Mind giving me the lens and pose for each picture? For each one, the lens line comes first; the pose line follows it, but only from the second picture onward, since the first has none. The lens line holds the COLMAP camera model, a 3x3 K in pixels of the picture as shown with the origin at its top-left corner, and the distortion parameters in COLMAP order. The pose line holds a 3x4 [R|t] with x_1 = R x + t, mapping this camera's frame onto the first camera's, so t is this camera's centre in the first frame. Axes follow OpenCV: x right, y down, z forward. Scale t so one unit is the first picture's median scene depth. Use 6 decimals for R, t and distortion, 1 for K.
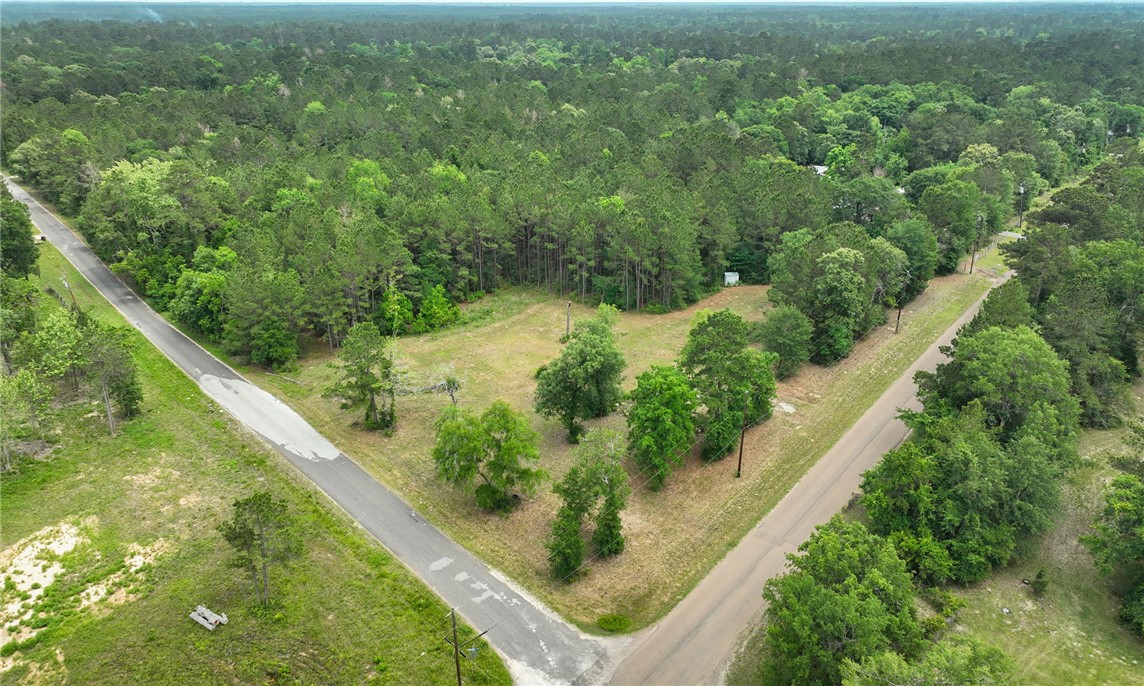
lens RADIAL K [[806.3, 0, 567.9], [0, 806.3, 320.8], [0, 0, 1]] dist [0.004066, 0.010910]
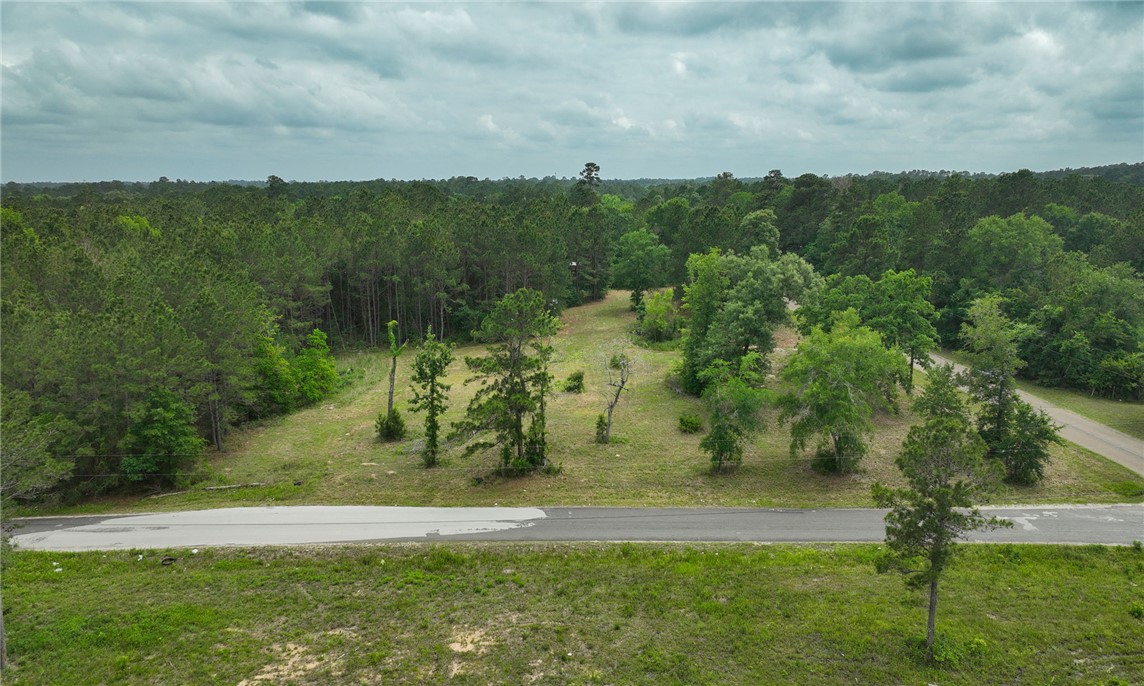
lens RADIAL K [[803.6, 0, 568.3], [0, 803.6, 339.8], [0, 0, 1]] dist [0.005957, 0.011235]
pose [[0.702700, -0.138733, 0.697830, -0.691343], [0.267548, 0.960342, -0.078493, 0.103111], [-0.659266, 0.241860, 0.711950, 0.564475]]
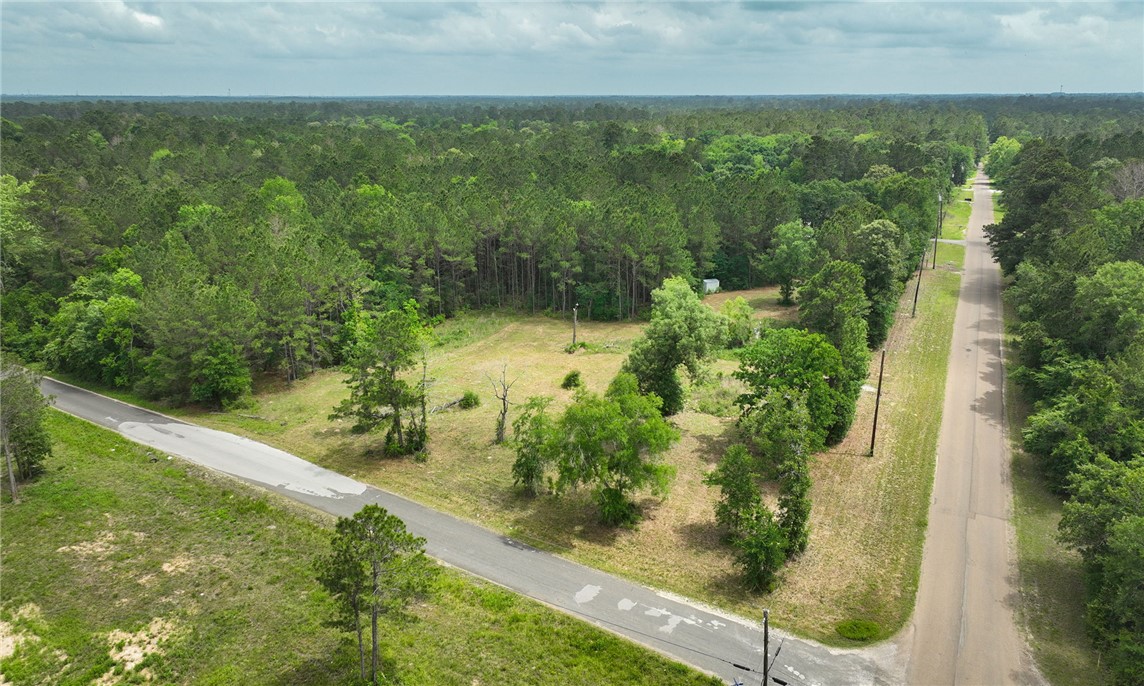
lens RADIAL K [[806.3, 0, 567.9], [0, 806.3, 320.8], [0, 0, 1]] dist [0.004066, 0.010910]
pose [[0.973393, -0.060419, 0.221031, -0.269506], [0.083543, 0.991791, -0.096808, 0.104528], [-0.213367, 0.112697, 0.970450, 0.220834]]
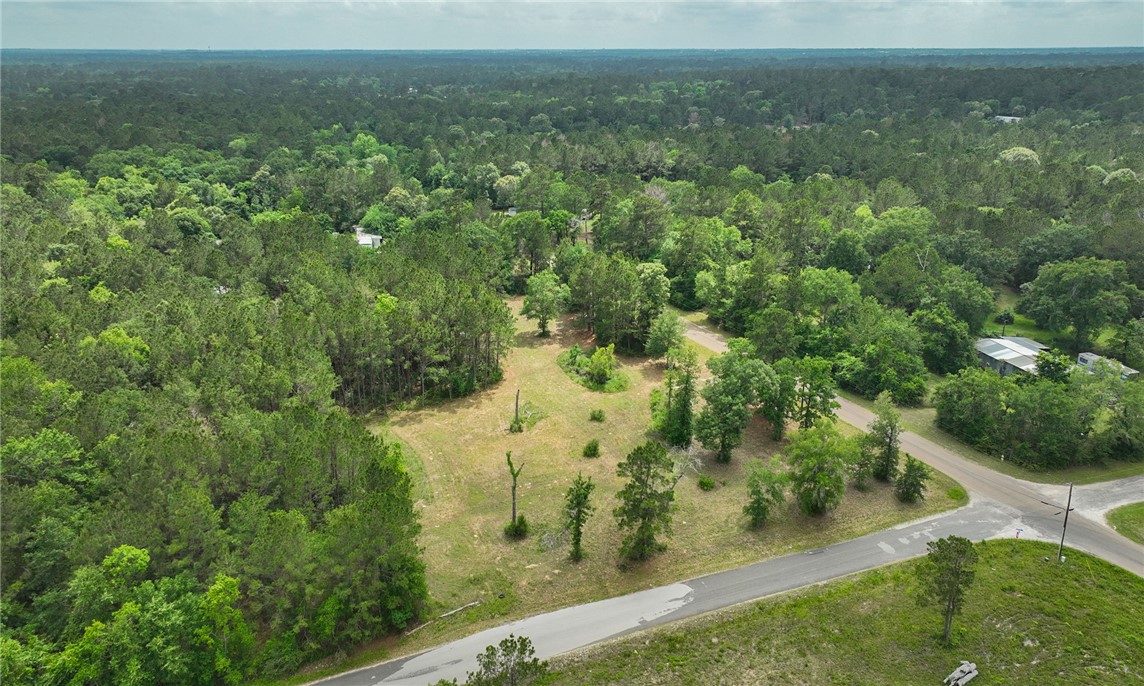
lens RADIAL K [[808.2, 0, 569.5], [0, 808.2, 328.8], [0, 0, 1]] dist [0.005840, 0.006313]
pose [[0.375728, -0.302656, 0.875915, -1.107045], [0.344694, 0.922997, 0.171065, -0.323410], [-0.860241, 0.237649, 0.451120, 0.652312]]
